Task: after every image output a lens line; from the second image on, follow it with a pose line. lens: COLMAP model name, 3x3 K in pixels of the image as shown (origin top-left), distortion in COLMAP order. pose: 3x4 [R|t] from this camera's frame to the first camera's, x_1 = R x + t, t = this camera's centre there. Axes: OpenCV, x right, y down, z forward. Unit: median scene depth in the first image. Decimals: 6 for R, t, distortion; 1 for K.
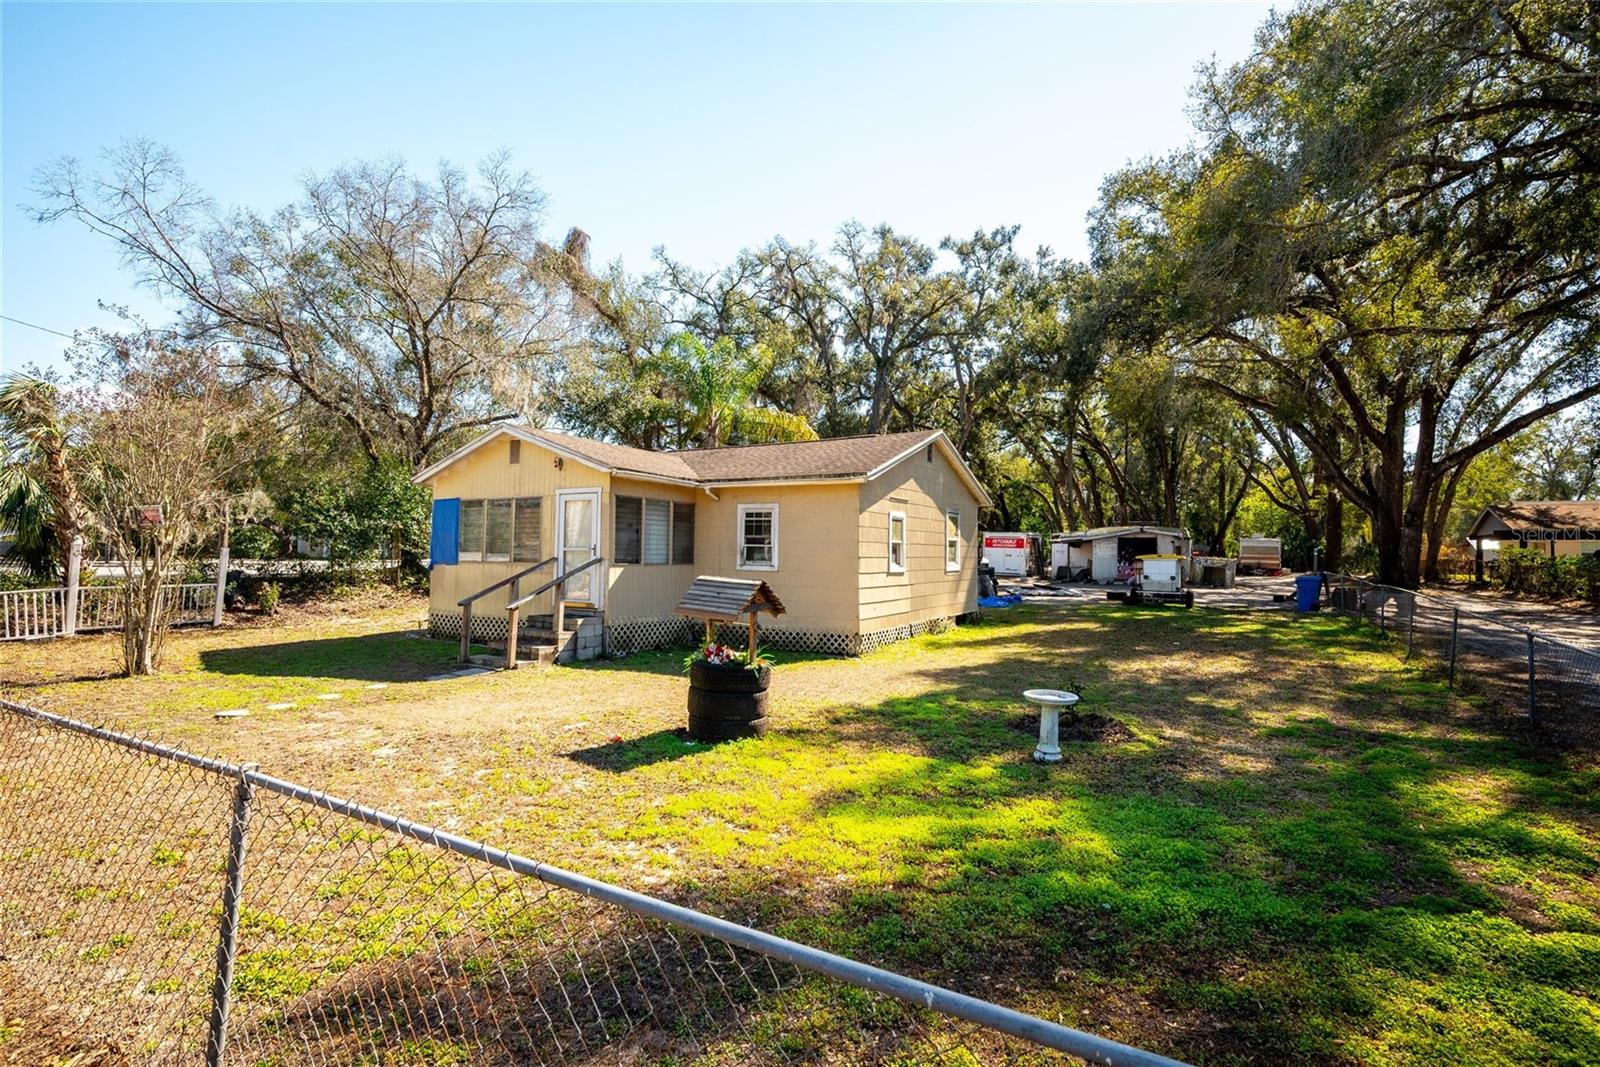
lens RADIAL K [[767.3, 0, 800.0], [0, 767.3, 533.5], [0, 0, 1]] dist [0.000166, -0.000455]
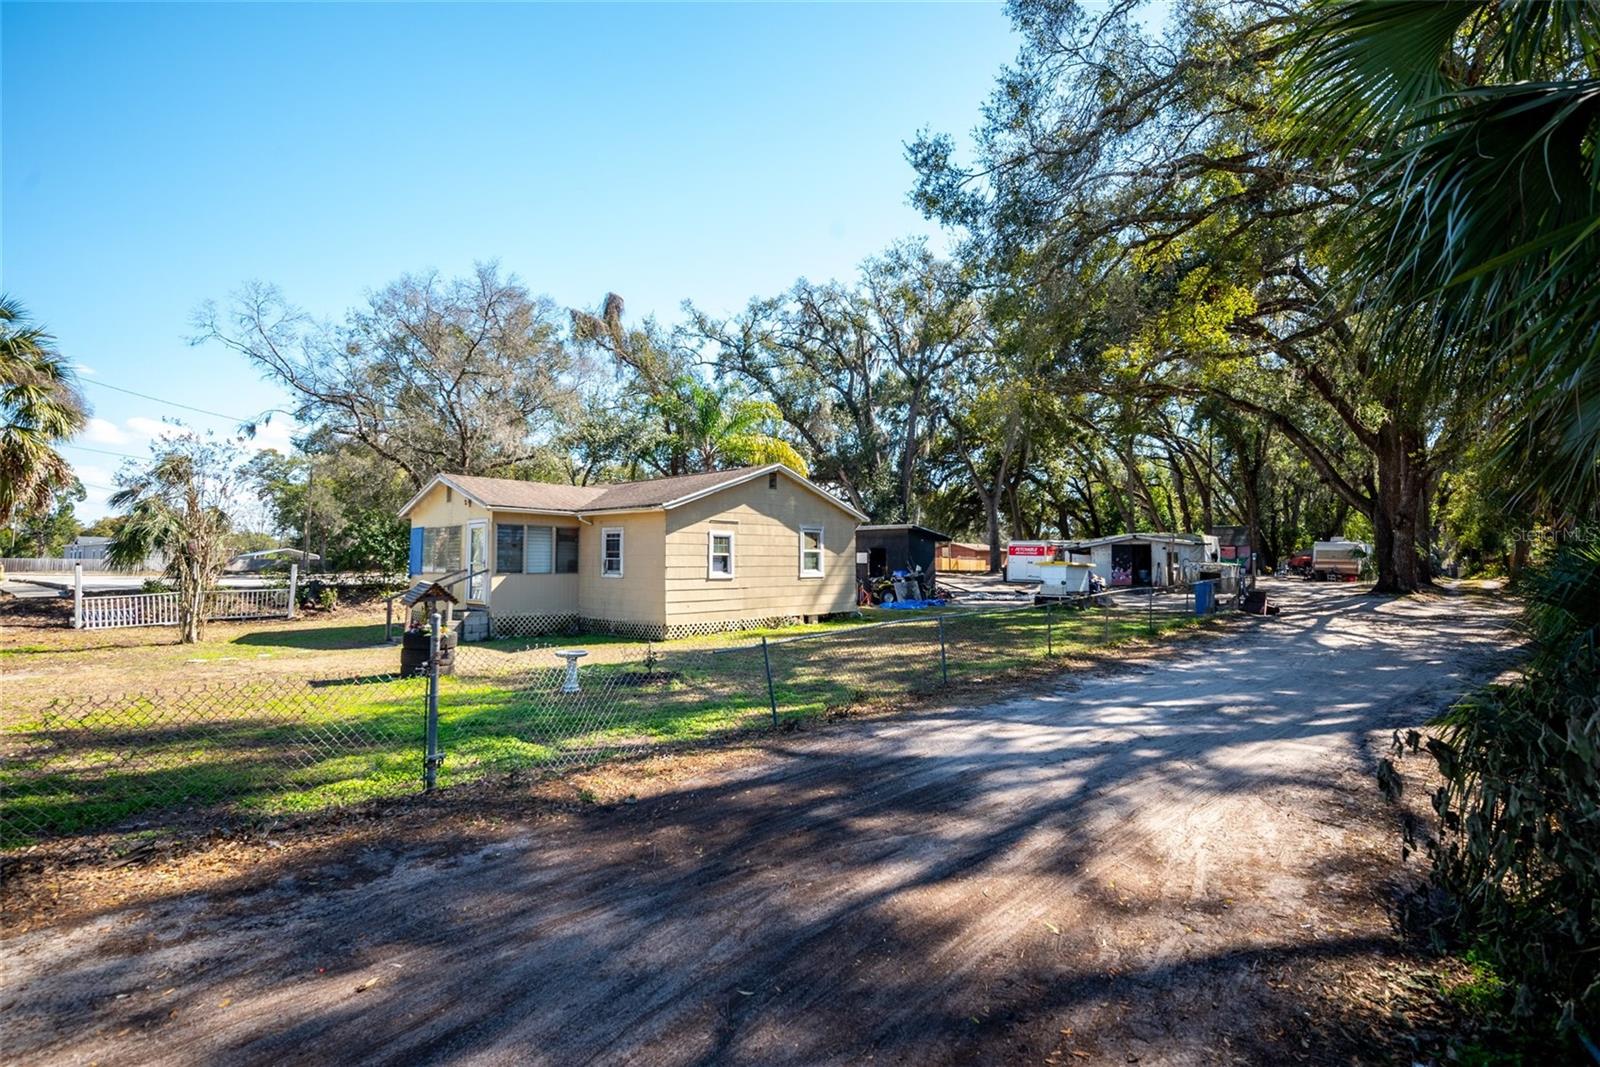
lens RADIAL K [[767.3, 0, 800.0], [0, 767.3, 533.5], [0, 0, 1]] dist [0.000166, -0.000455]
pose [[0.976443, -0.018306, -0.214999, 0.312789], [0.015757, 0.999784, -0.013565, -0.002734], [0.215201, 0.009857, 0.976520, -0.128939]]
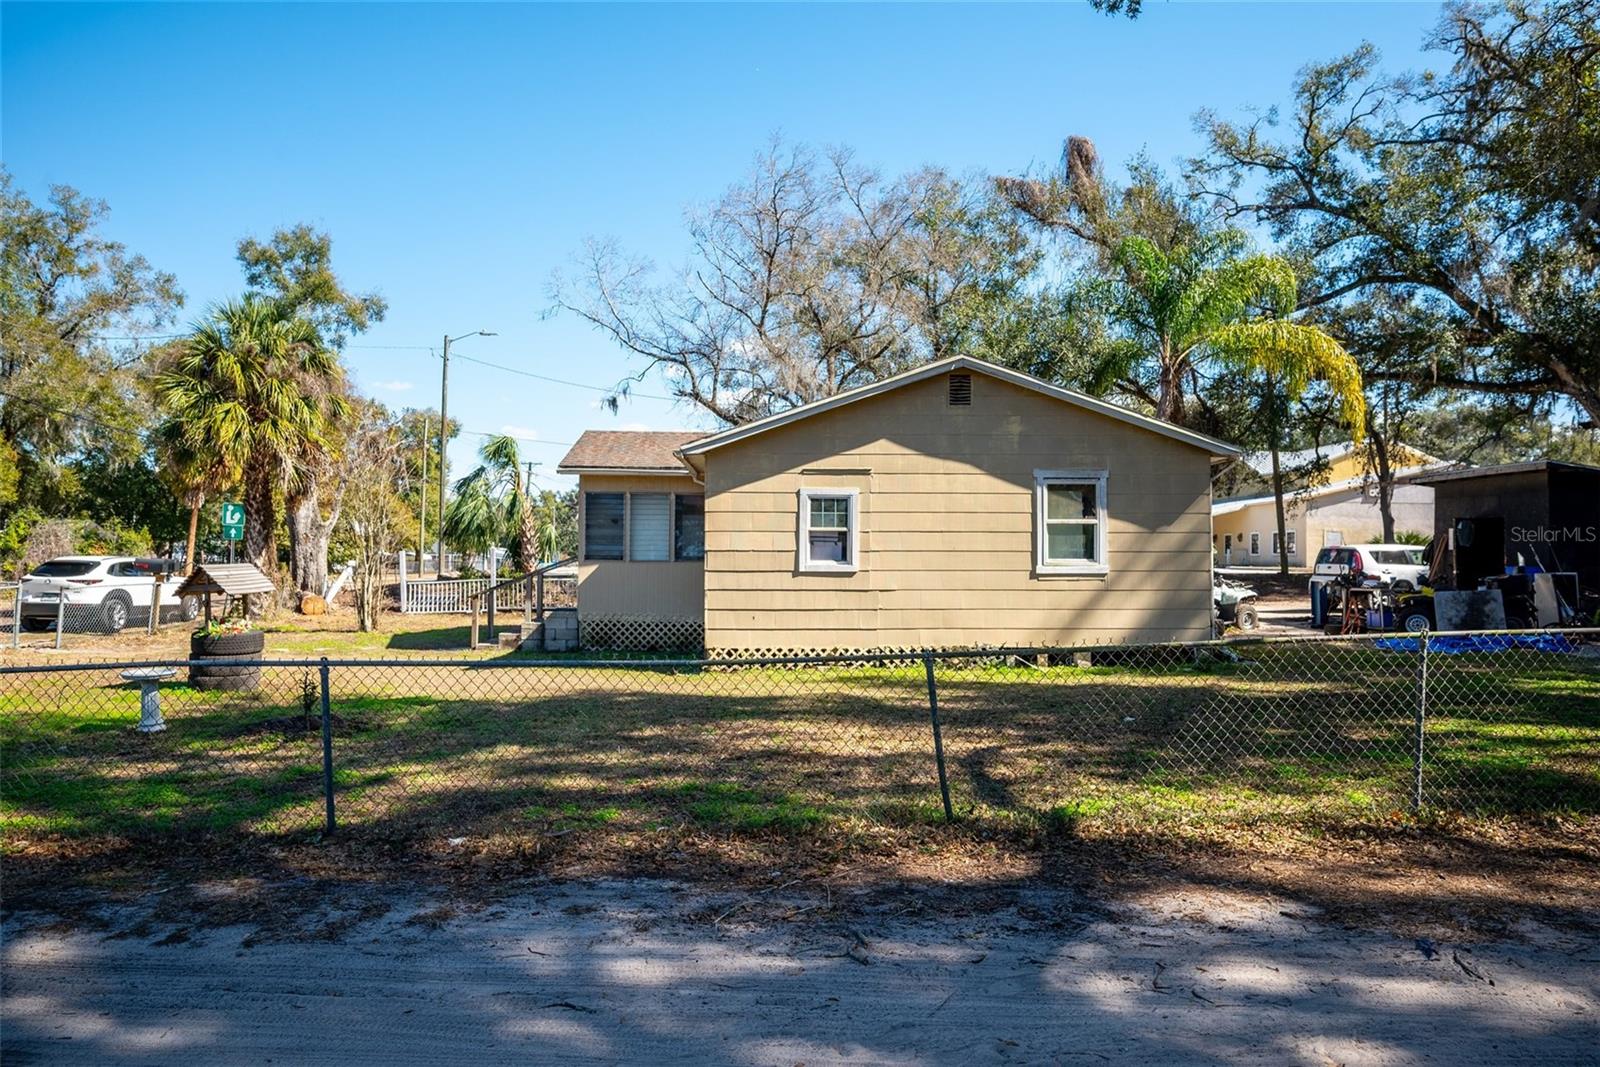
lens RADIAL K [[1009.8, 0, 800.0], [0, 1009.8, 533.5], [0, 0, 1]] dist [0.014551, -0.001751]
pose [[0.522395, -0.026992, -0.852276, 0.545841], [0.025028, 0.999554, -0.016316, 0.017357], [0.852336, -0.012808, 0.522837, 0.283571]]
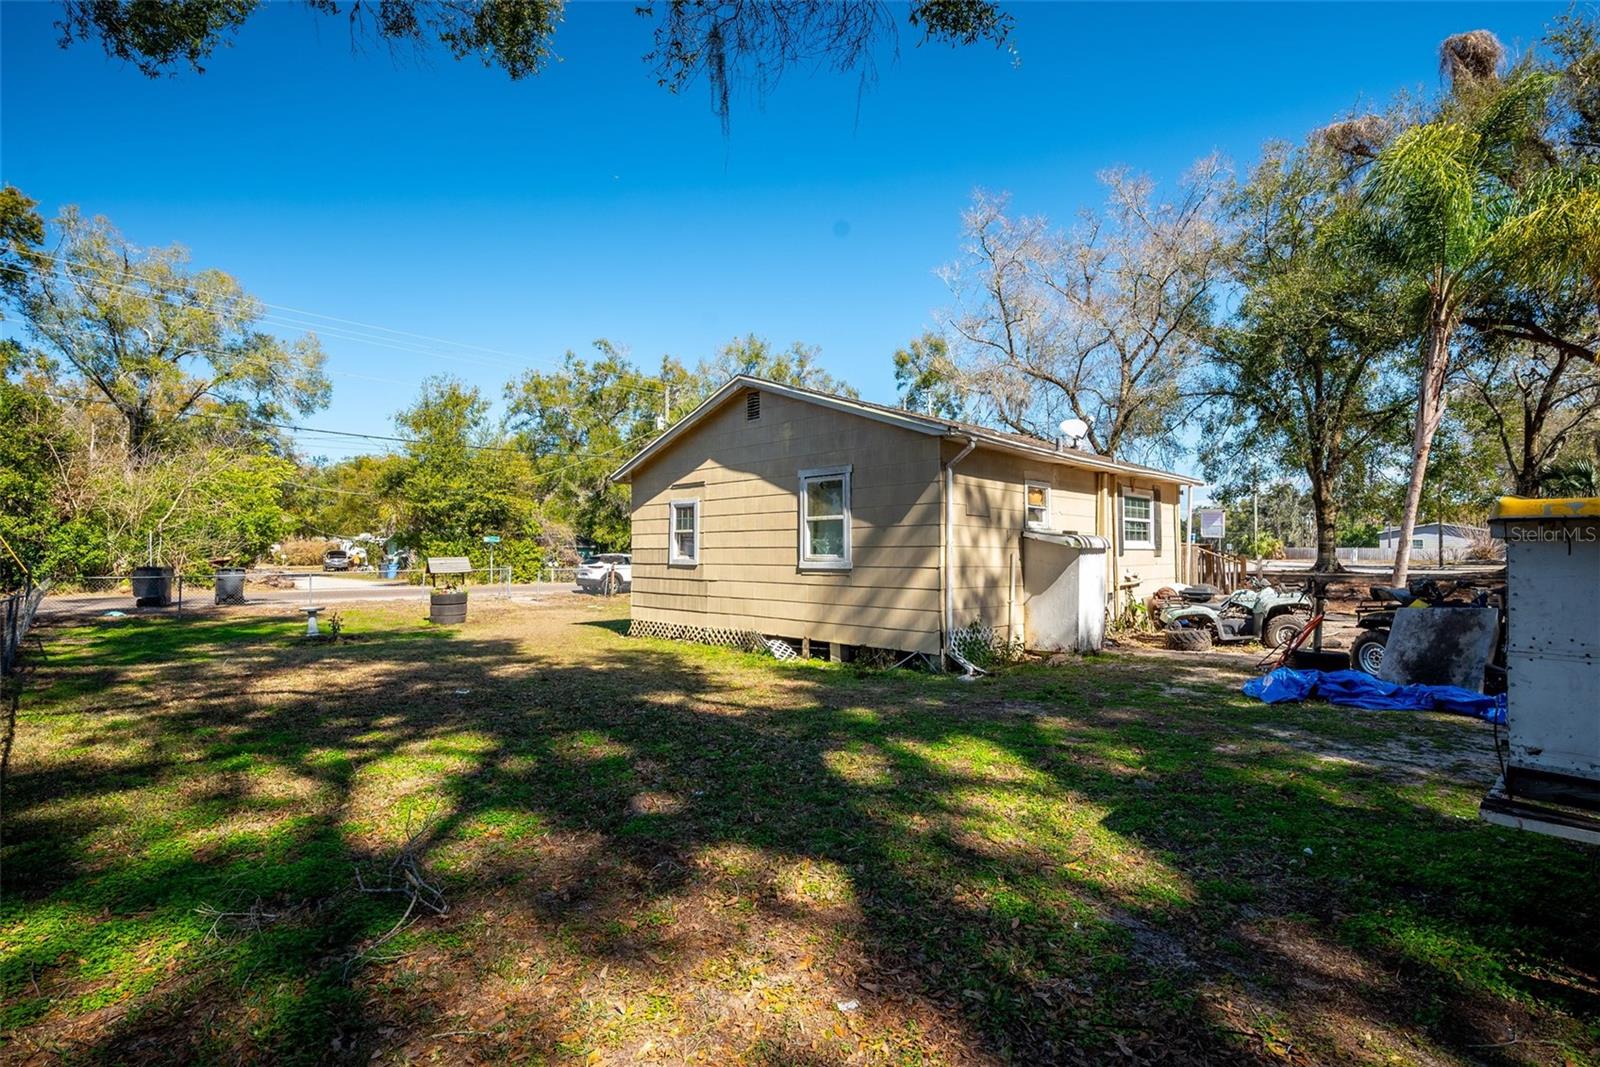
lens RADIAL K [[757.2, 0, 798.8], [0, 757.2, 551.4], [0, 0, 1]] dist [-0.001259, 0.000023]
pose [[-0.281199, -0.015436, -0.959525, 0.564585], [0.018087, 0.999608, -0.021382, 0.033437], [0.959479, -0.023368, -0.280809, 0.818833]]
